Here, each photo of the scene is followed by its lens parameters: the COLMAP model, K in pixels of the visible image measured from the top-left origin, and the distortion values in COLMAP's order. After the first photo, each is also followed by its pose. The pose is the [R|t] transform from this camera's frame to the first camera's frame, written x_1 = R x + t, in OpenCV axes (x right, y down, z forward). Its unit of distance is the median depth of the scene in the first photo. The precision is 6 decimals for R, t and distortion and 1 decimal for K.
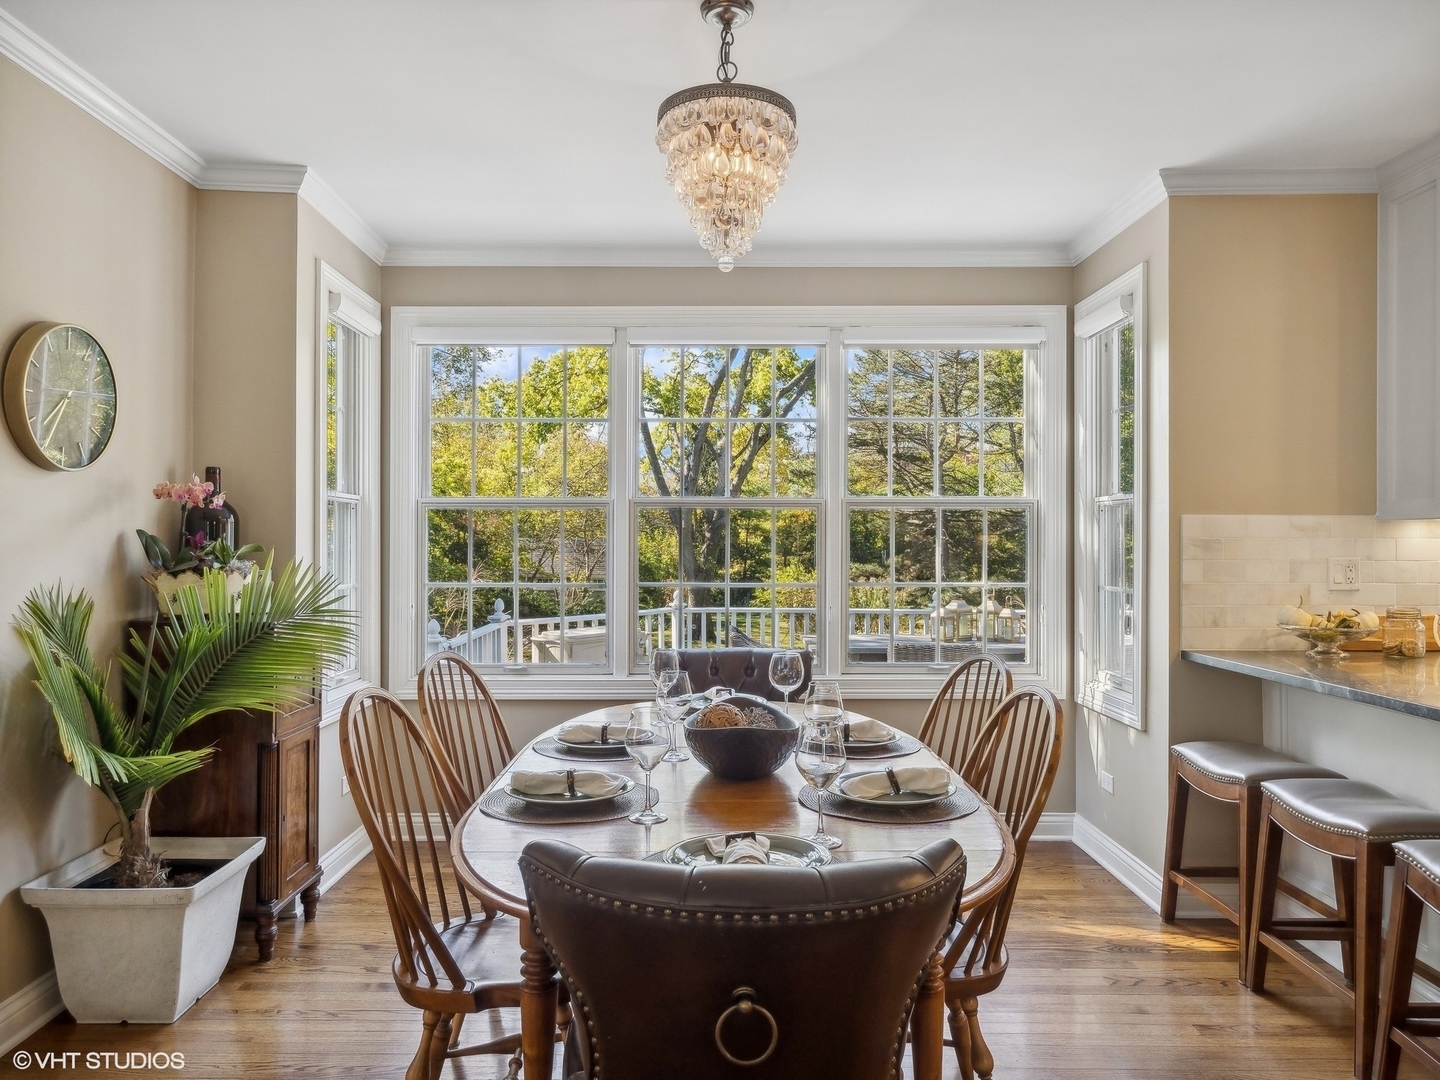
lens RADIAL K [[988.4, 0, 703.0], [0, 988.4, 540.7], [0, 0, 1]] dist [0.001847, -0.000860]
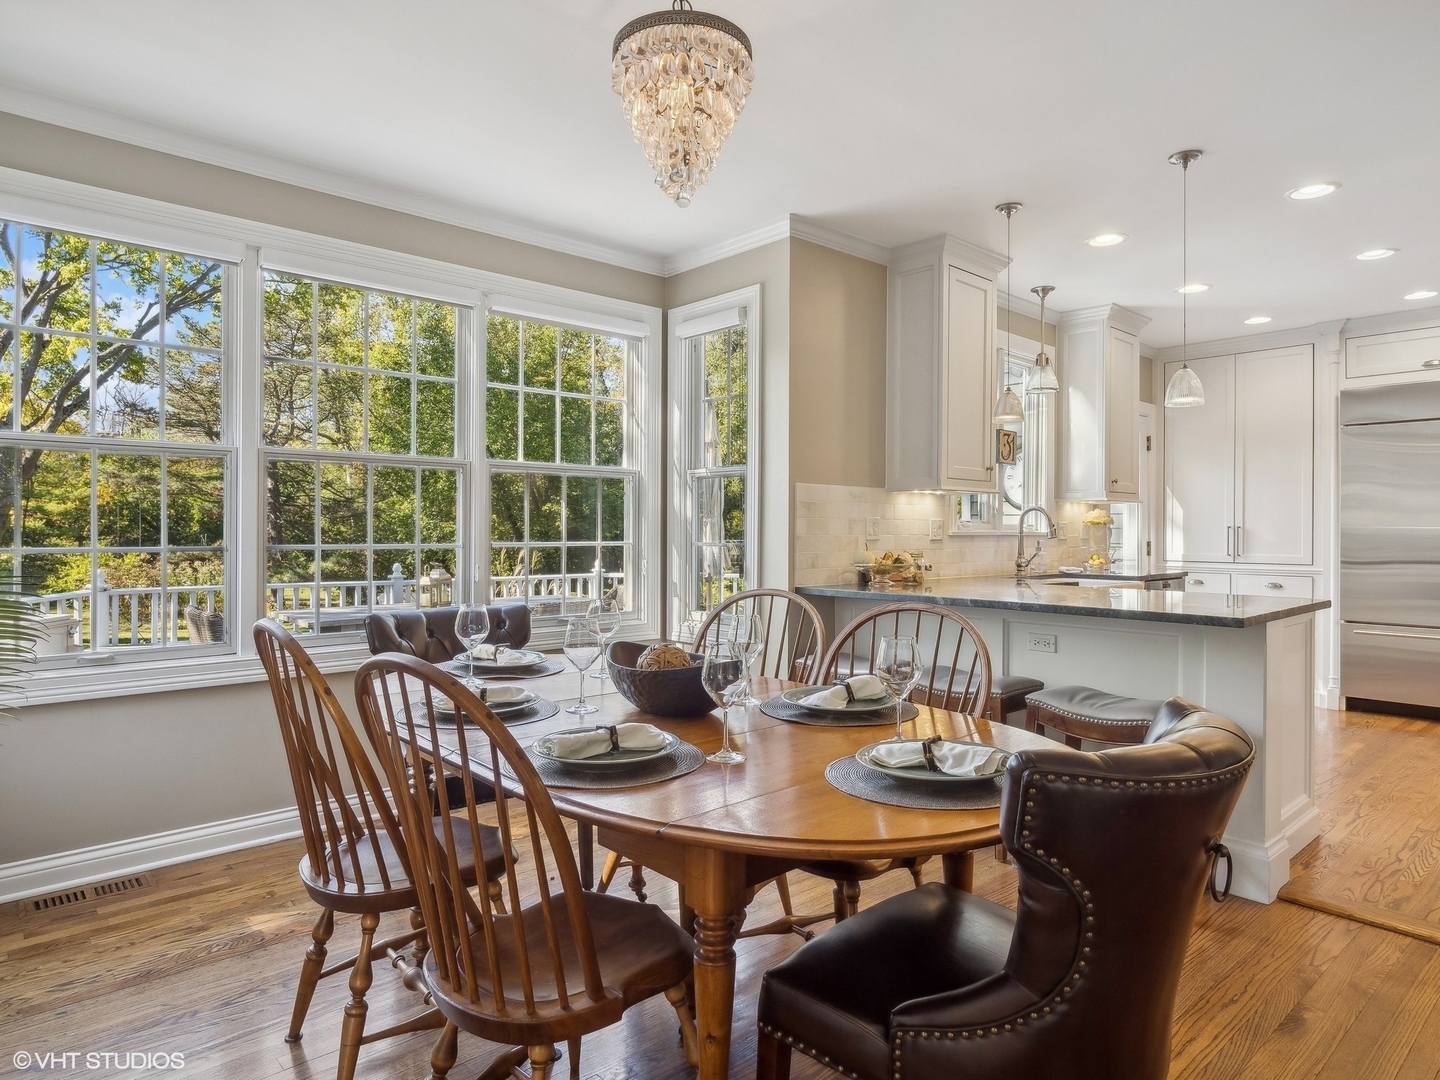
lens RADIAL K [[866.0, 0, 720.0], [0, 866.0, 540.0], [0, 0, 1]] dist [-0.001790, -0.000865]
pose [[0.743343, -0.007328, 0.668870, -0.352793], [-0.003350, 0.999887, 0.014678, 0.032326], [-0.668902, -0.013151, 0.743235, 0.214081]]
